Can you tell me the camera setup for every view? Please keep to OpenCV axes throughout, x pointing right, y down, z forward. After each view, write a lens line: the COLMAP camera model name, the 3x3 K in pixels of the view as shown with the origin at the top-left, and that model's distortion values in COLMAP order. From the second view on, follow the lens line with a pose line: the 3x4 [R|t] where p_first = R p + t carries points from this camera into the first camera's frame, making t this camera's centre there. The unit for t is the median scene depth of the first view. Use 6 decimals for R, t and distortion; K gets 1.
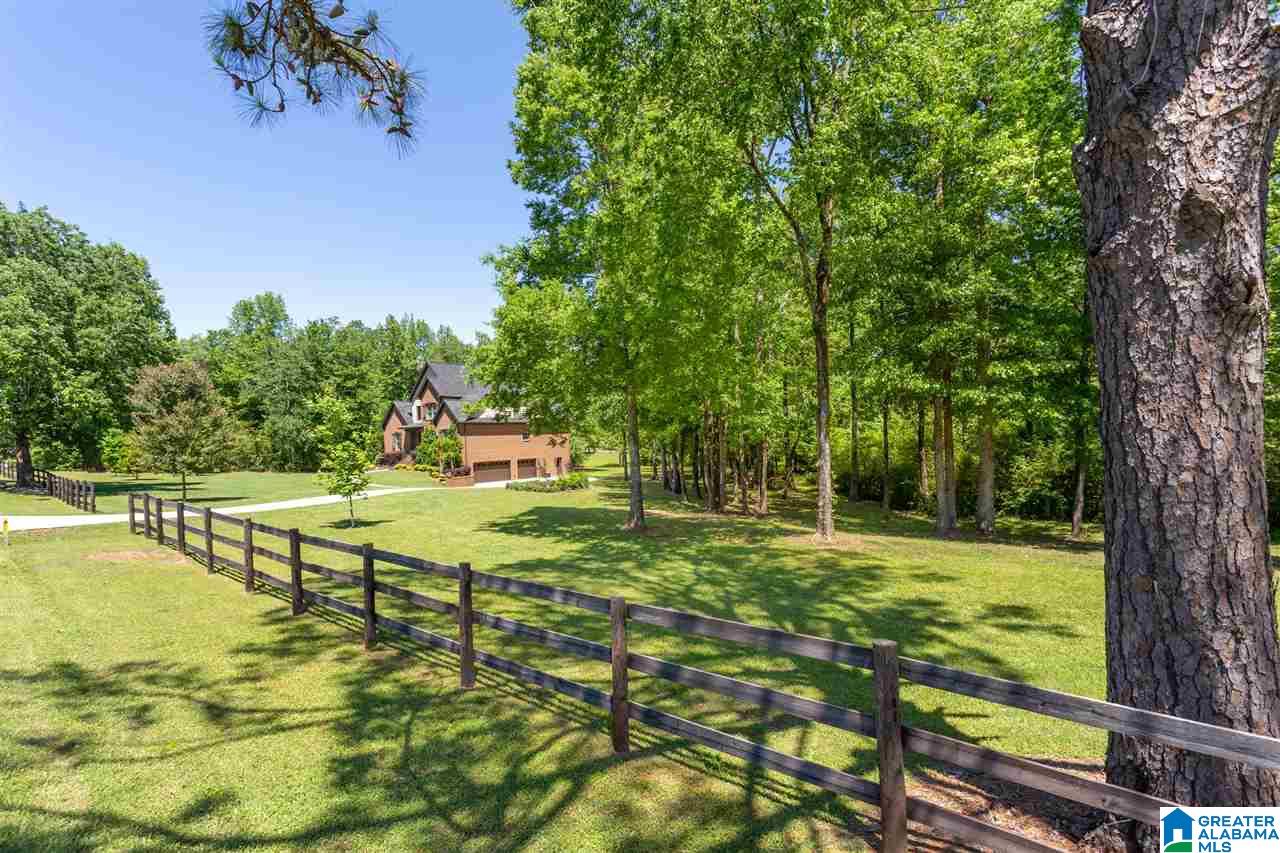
lens RADIAL K [[628.4, 0, 668.3], [0, 628.4, 411.5], [0, 0, 1]] dist [0.005777, 0.001115]
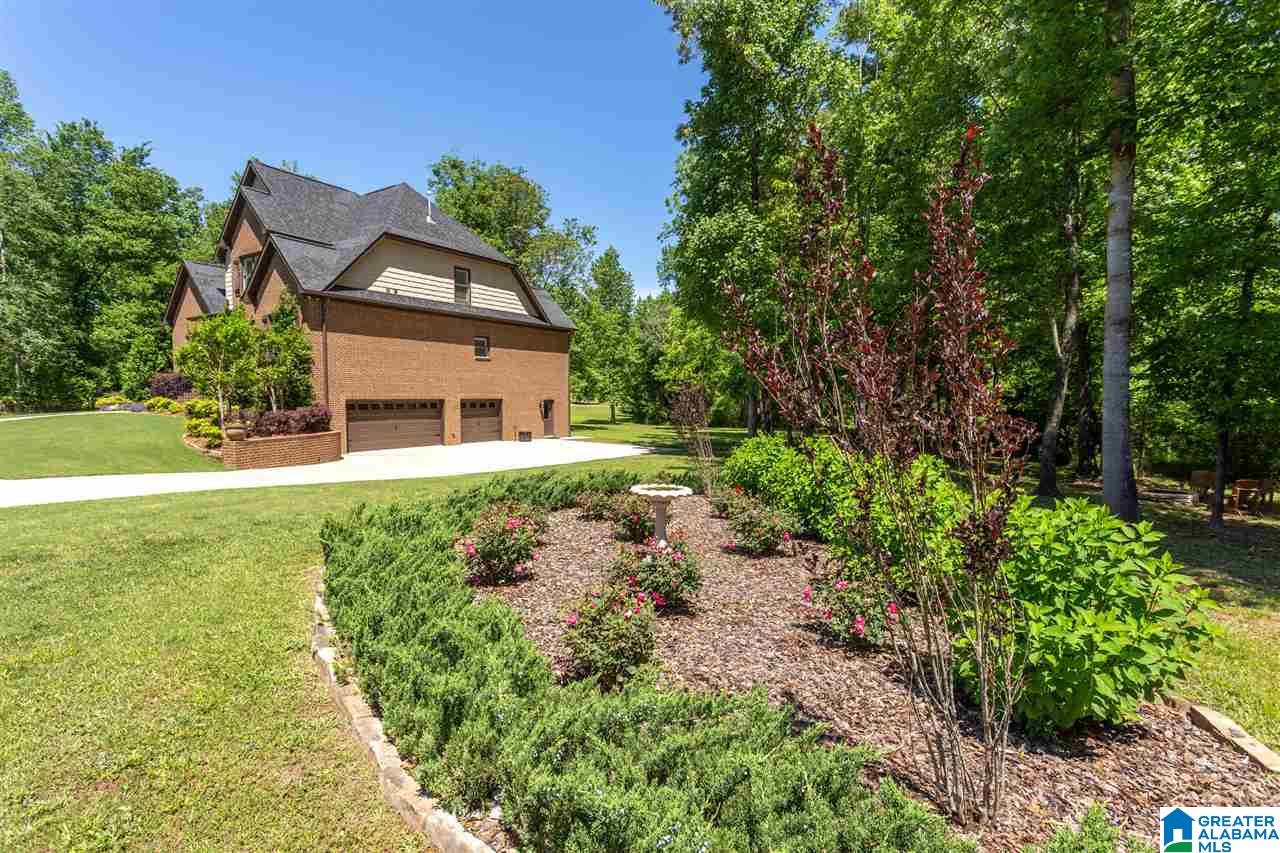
lens RADIAL K [[603.9, 0, 658.3], [0, 603.9, 397.8], [0, 0, 1]] dist [0.008631, 0.000302]
pose [[0.996367, 0.036835, 0.076787, -0.116512], [-0.039951, 0.998423, 0.039437, 0.046857], [-0.075213, -0.042362, 0.996267, 0.491959]]
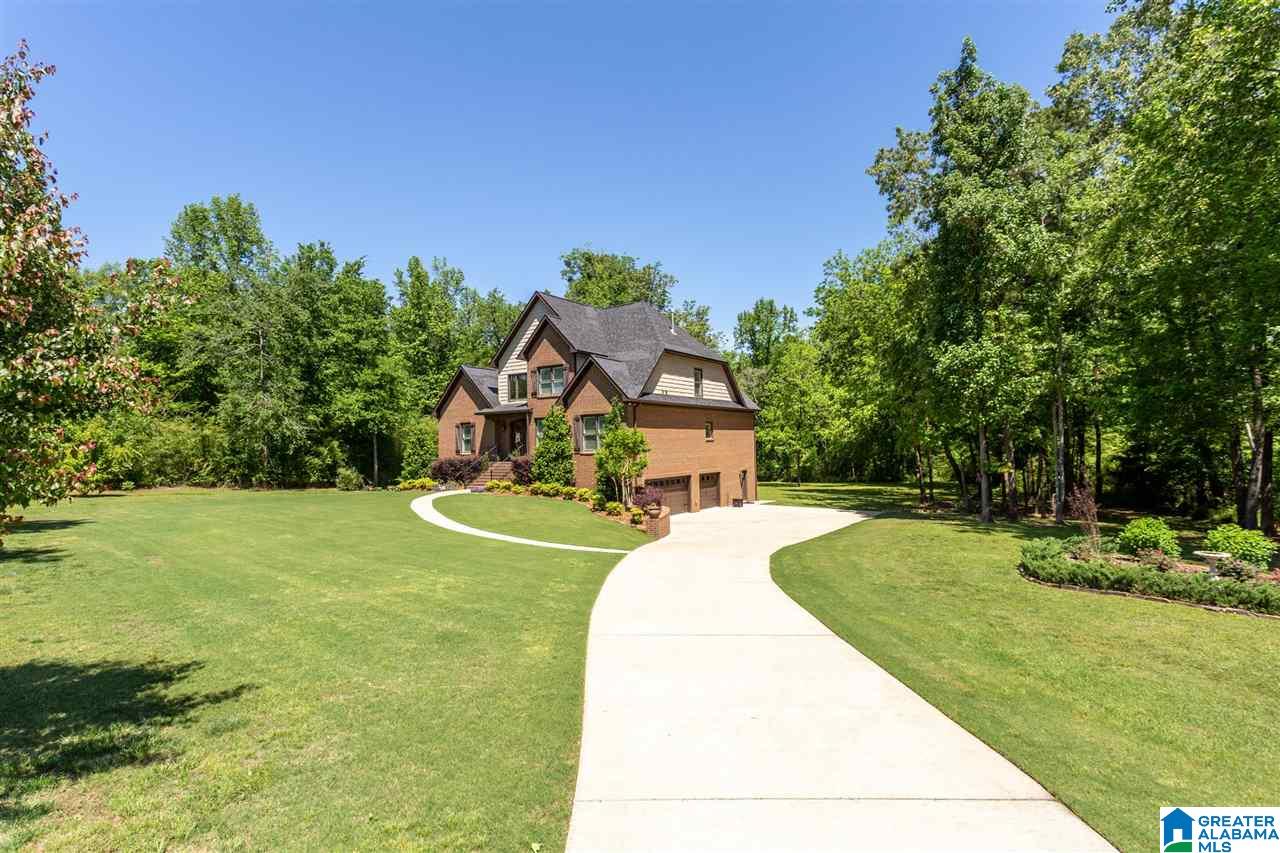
lens RADIAL K [[603.9, 0, 658.3], [0, 603.9, 397.8], [0, 0, 1]] dist [0.008631, 0.000302]
pose [[0.997935, 0.017912, 0.061684, -0.270657], [-0.015758, 0.999255, -0.035228, 0.025914], [-0.062269, 0.034183, 0.997474, 0.414691]]
